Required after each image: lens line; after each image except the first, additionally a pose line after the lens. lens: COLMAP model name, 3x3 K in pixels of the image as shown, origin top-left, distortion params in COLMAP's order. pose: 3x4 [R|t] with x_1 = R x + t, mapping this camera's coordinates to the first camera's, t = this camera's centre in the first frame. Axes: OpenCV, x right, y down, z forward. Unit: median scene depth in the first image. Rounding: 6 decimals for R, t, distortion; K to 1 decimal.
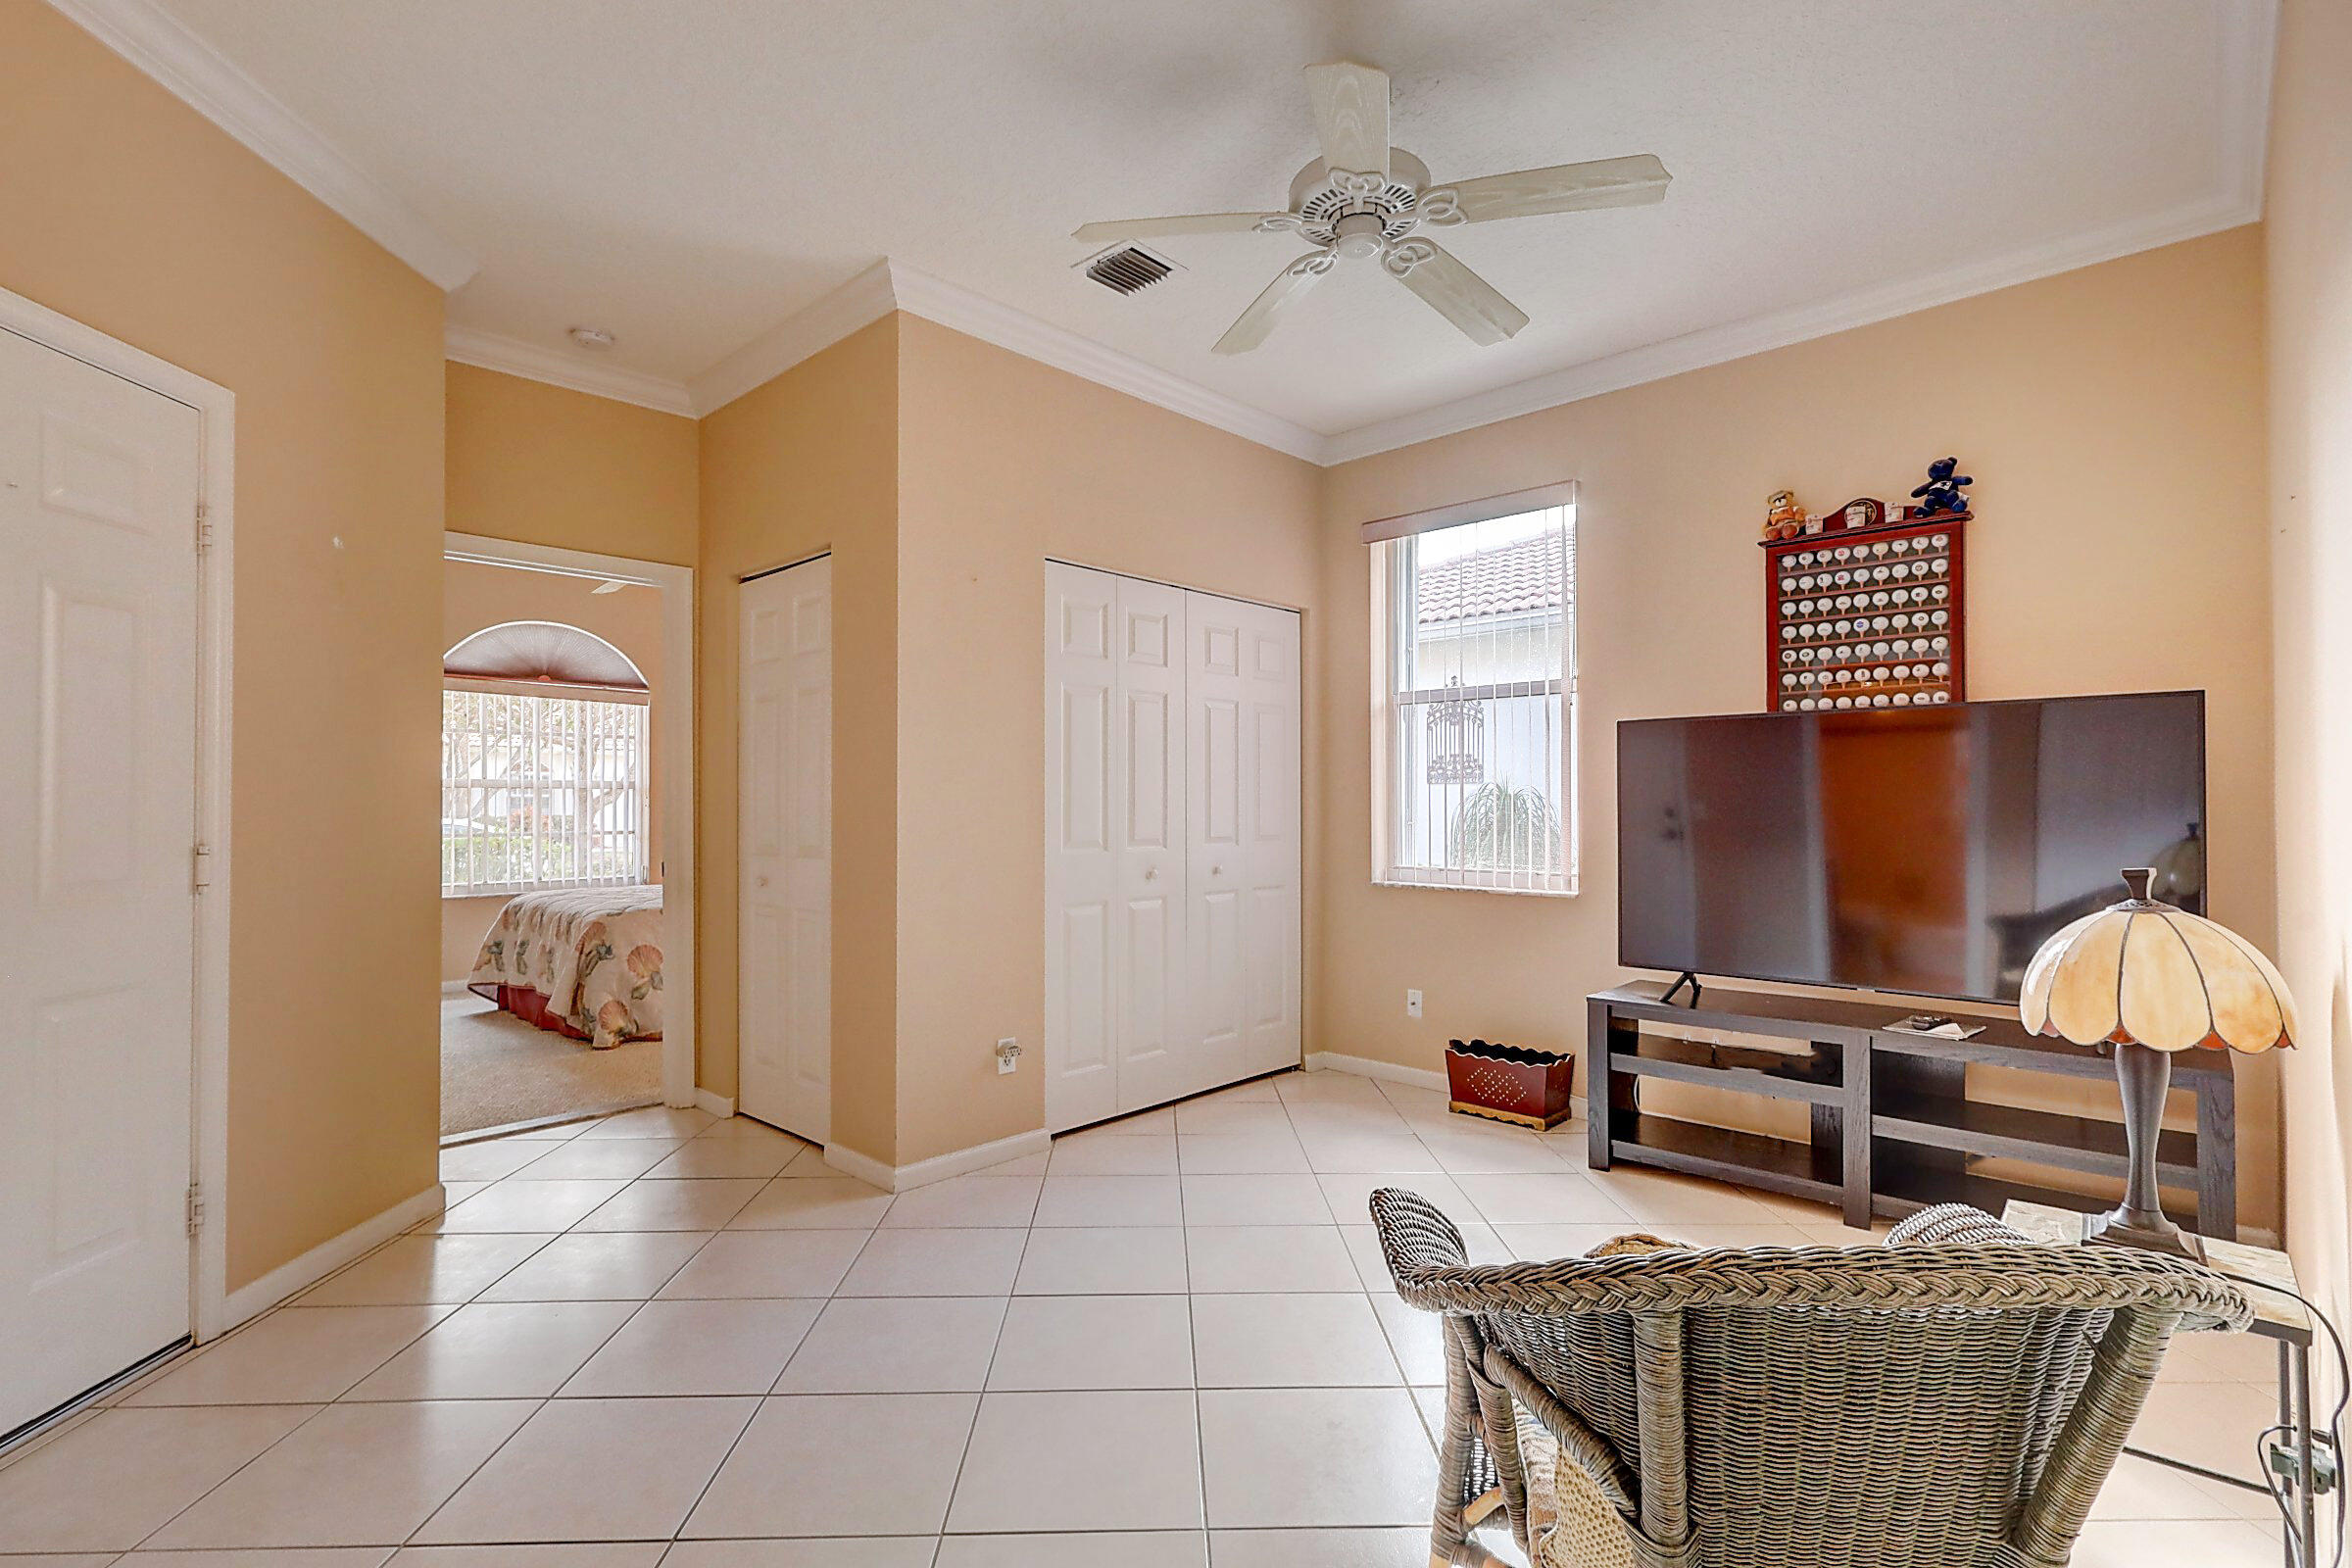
lens RADIAL K [[1101.8, 0, 1176.2], [0, 1101.8, 794.6], [0, 0, 1]] dist [-0.022151, 0.000168]
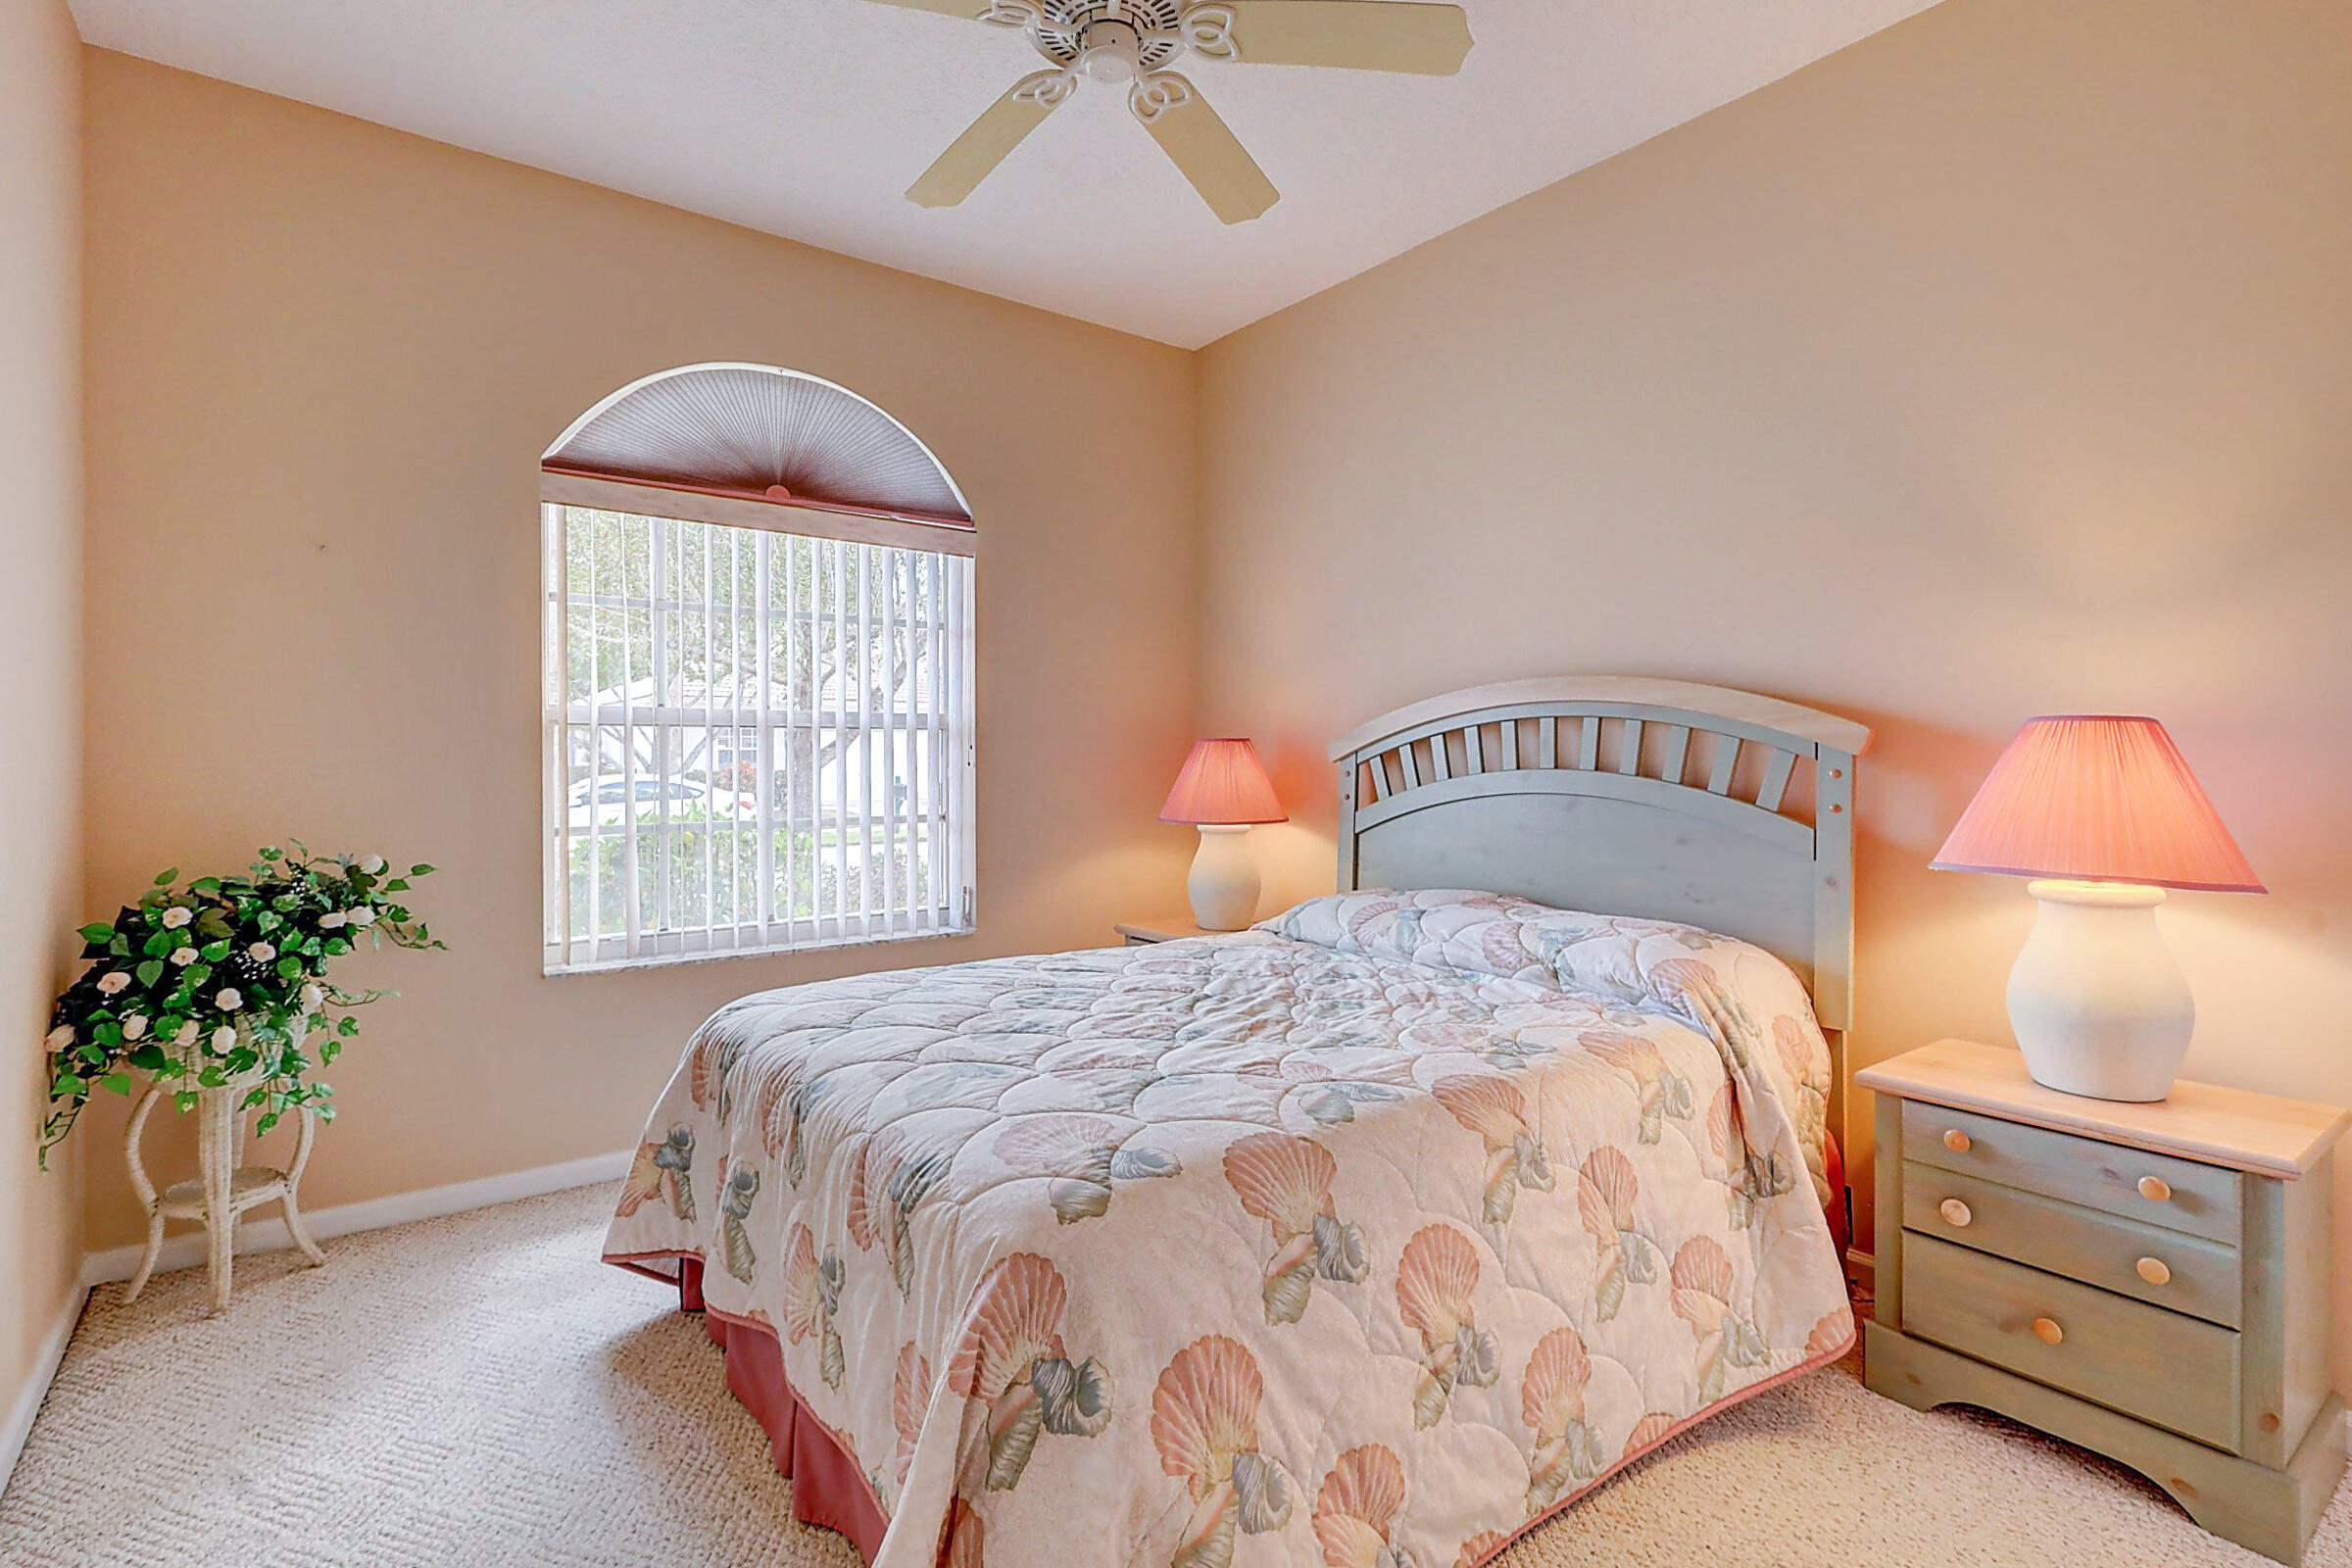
lens RADIAL K [[1128.2, 0, 1170.3], [0, 1128.2, 753.1], [0, 0, 1]] dist [0.000884, 0.000155]
pose [[0.985655, -0.002249, -0.168757, -0.389155], [0.004371, 0.999916, 0.012203, 0.000398], [0.168715, -0.012765, 0.985582, 0.648084]]
